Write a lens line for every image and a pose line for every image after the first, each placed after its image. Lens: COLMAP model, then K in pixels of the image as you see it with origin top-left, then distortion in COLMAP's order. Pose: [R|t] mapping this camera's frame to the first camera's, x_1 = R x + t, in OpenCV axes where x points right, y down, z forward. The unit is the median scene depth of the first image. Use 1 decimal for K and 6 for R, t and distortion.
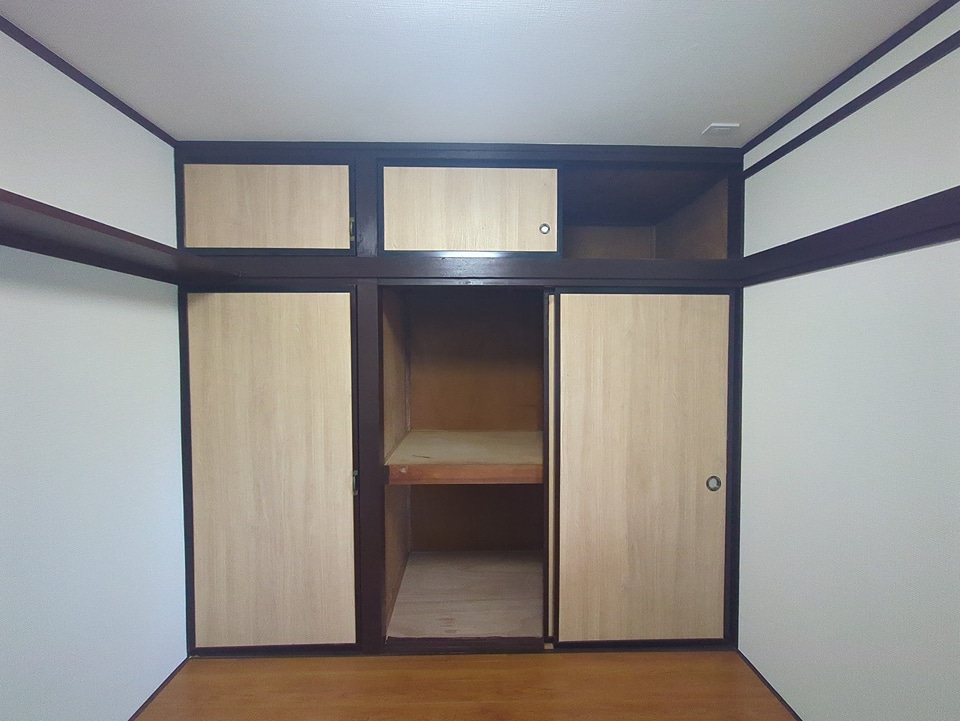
lens RADIAL K [[378.1, 0, 480.7], [0, 378.1, 362.5], [0, 0, 1]] dist [-0.001645, -0.000092]
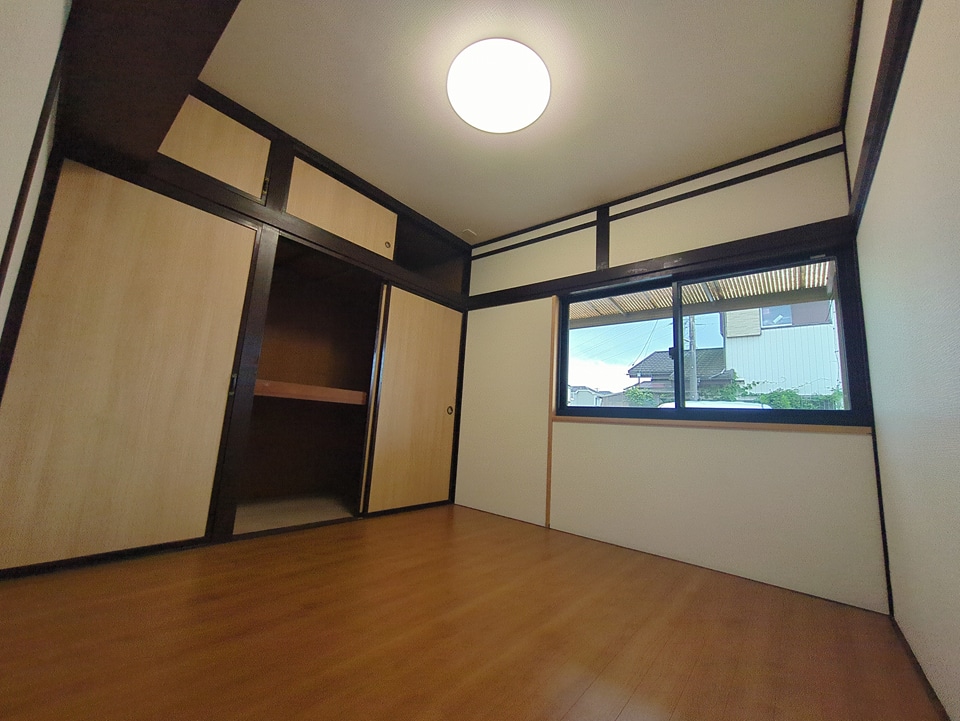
lens RADIAL K [[378.1, 0, 481.3], [0, 378.1, 361.1], [0, 0, 1]] dist [-0.001645, -0.000092]
pose [[0.651007, 0.164240, 0.741090, -0.697692], [-0.043746, 0.982807, -0.179381, 0.418330], [-0.757810, 0.084358, 0.646999, -0.326436]]
